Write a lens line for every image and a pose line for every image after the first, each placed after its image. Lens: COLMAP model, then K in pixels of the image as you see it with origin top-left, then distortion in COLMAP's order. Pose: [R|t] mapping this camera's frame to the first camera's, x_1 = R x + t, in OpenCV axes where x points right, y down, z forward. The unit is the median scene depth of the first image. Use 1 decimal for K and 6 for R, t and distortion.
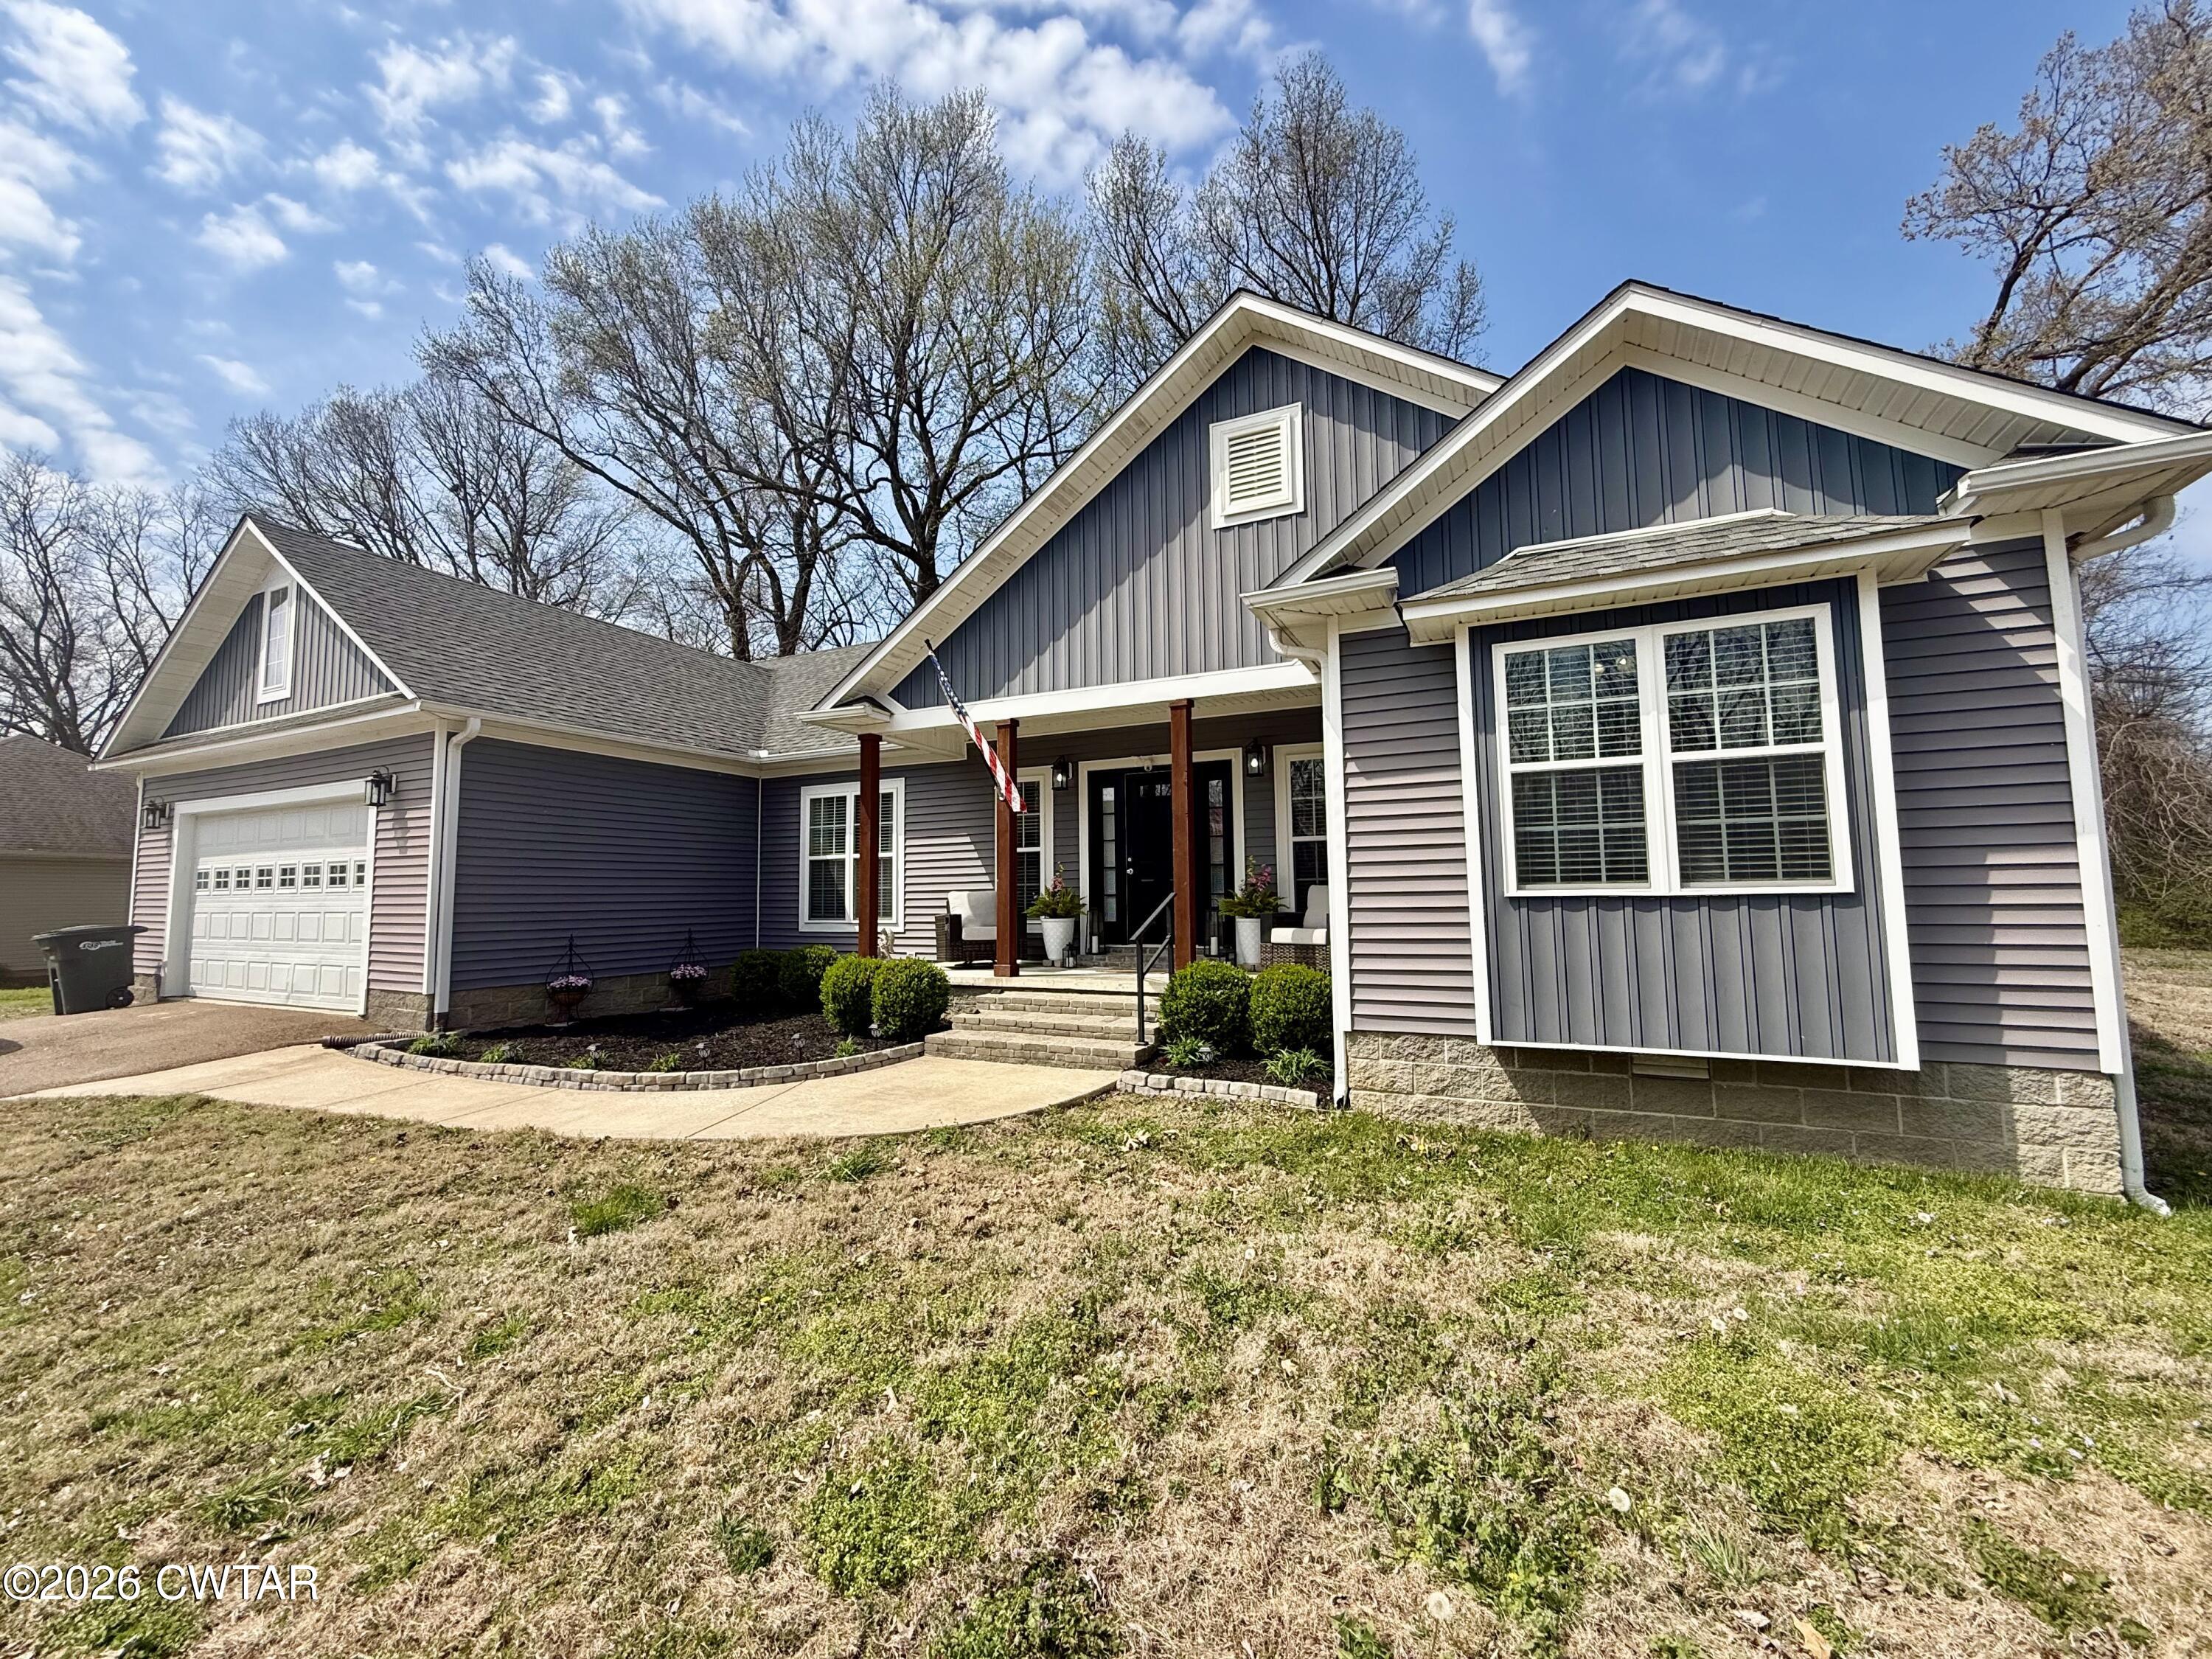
lens RADIAL K [[879.5, 0, 1097.7], [0, 879.5, 825.6], [0, 0, 1]] dist [0.001268, -0.000256]
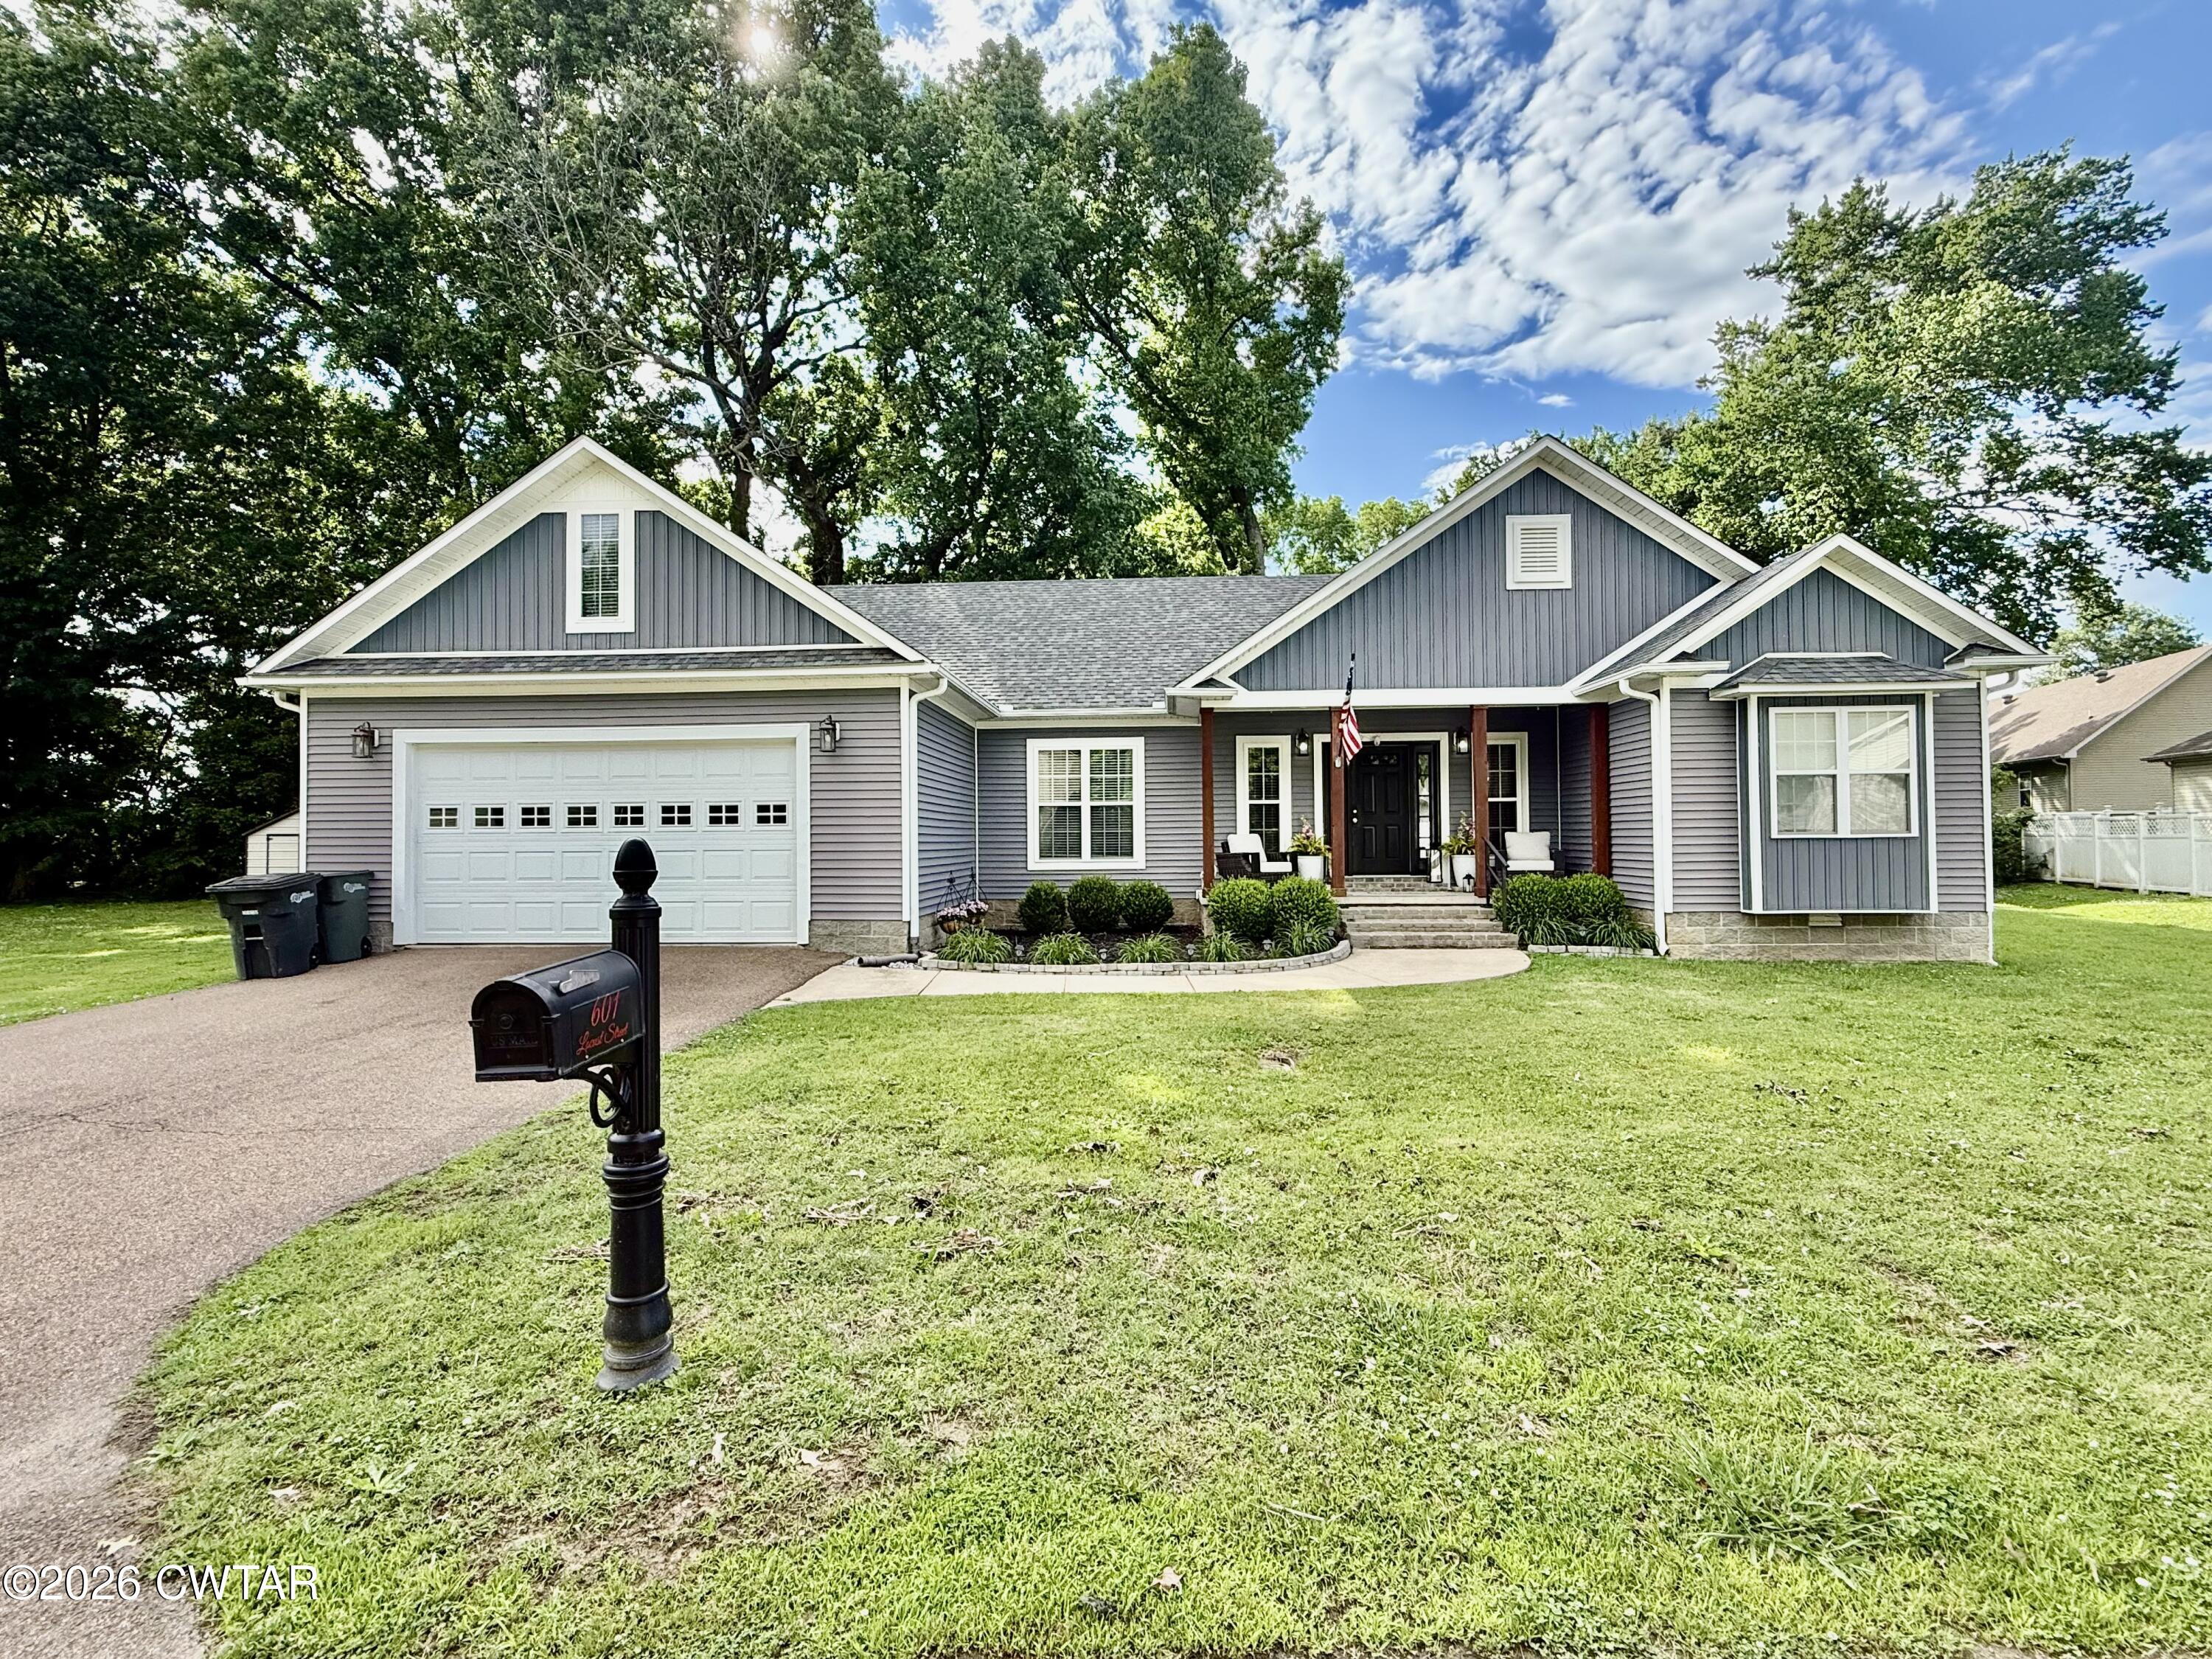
lens RADIAL K [[1013.0, 0, 1111.7], [0, 1013.0, 831.4], [0, 0, 1]] dist [0.005525, 0.000116]
pose [[0.924159, 0.008997, 0.381902, -0.961911], [-0.034430, 0.997616, 0.059814, -0.010882], [-0.380453, -0.068427, 0.922265, -0.288575]]
